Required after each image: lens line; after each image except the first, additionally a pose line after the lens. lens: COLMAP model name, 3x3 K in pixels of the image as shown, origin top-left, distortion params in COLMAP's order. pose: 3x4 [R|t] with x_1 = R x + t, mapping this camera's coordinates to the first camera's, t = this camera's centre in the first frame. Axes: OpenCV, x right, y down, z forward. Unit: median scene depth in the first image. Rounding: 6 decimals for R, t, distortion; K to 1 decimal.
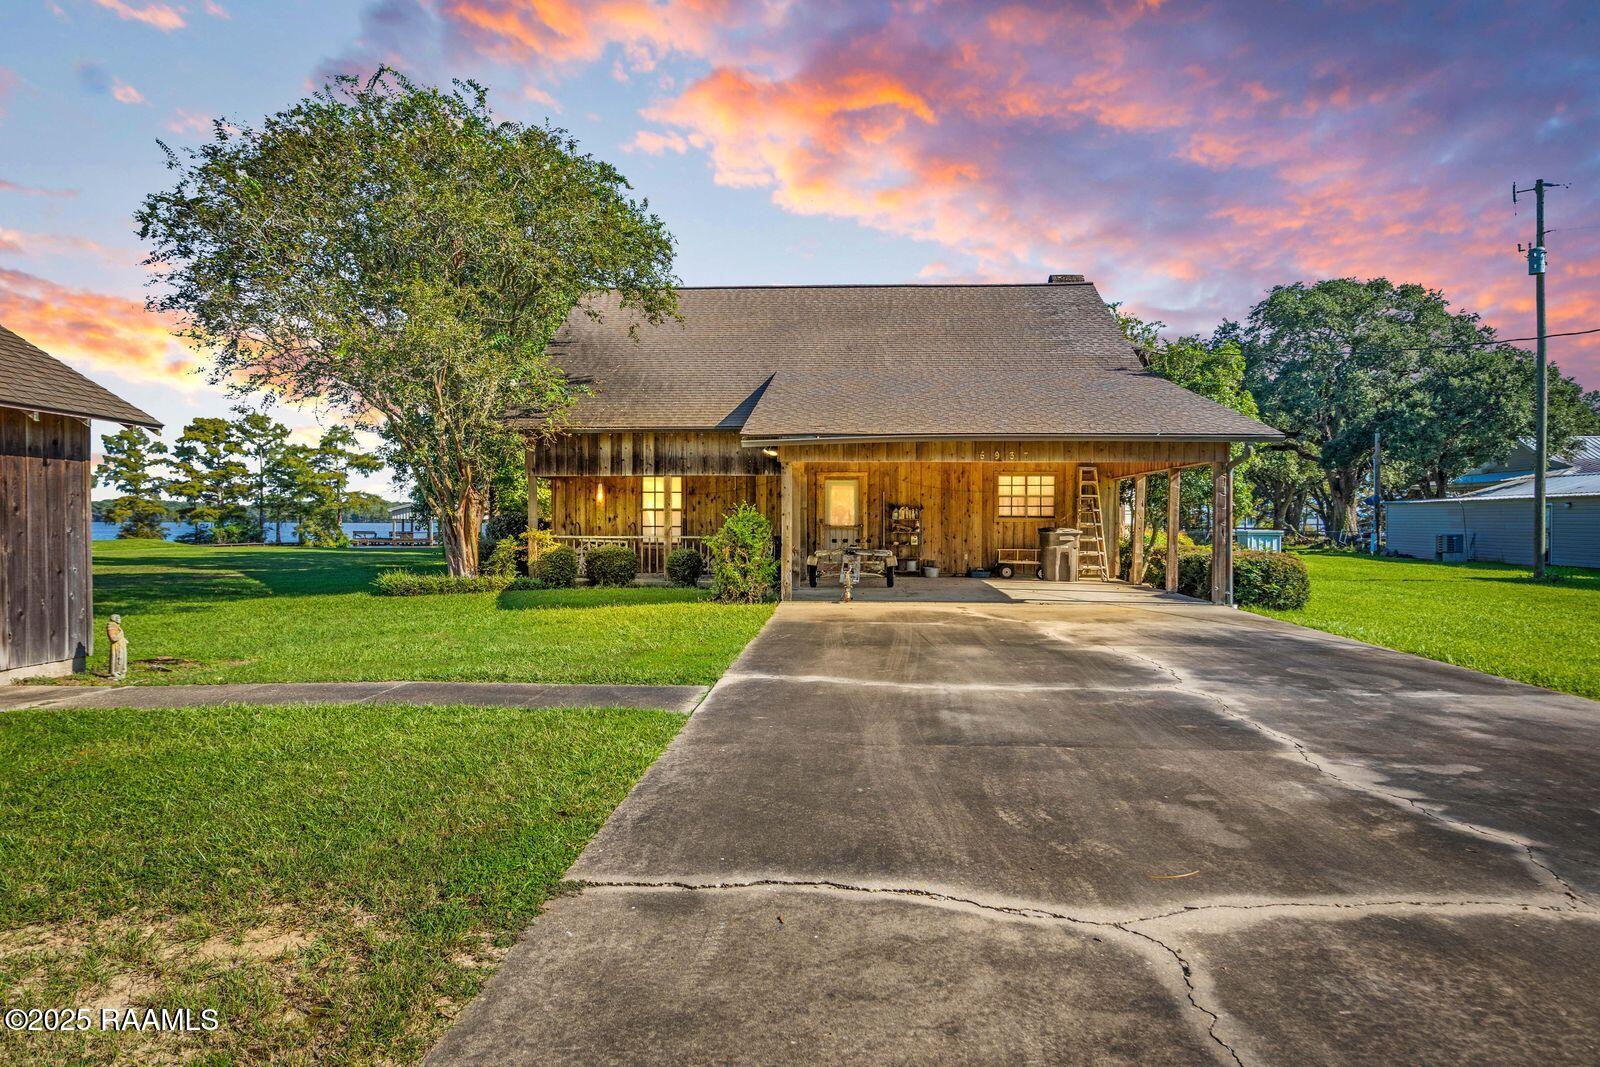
lens RADIAL K [[1091.6, 0, 805.8], [0, 1091.6, 528.5], [0, 0, 1]] dist [0.011091, 0.003999]
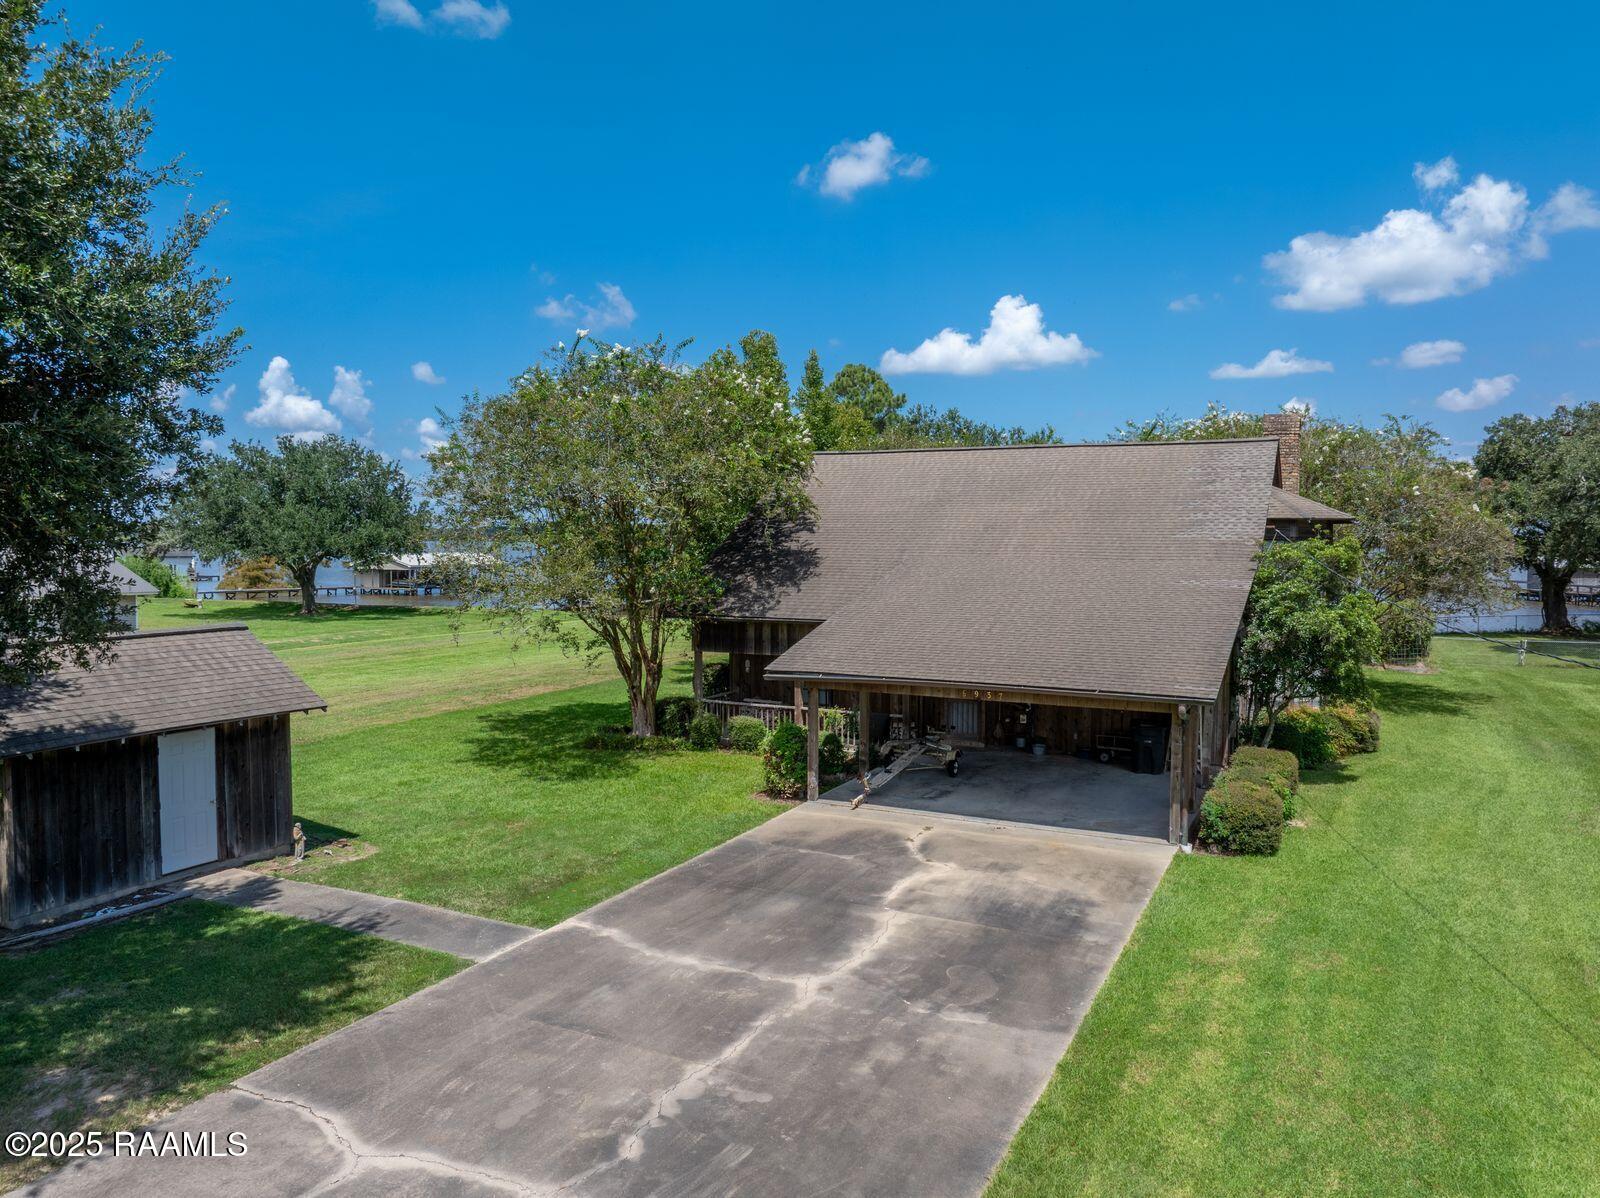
lens RADIAL K [[1183.6, 0, 792.3], [0, 1183.6, 591.4], [0, 0, 1]] dist [-0.040512, 0.016977]
pose [[0.911497, 0.026414, -0.410458, 1.600032], [-0.007376, 0.998825, 0.047897, -0.737959], [0.411241, -0.040630, 0.910621, -0.651360]]
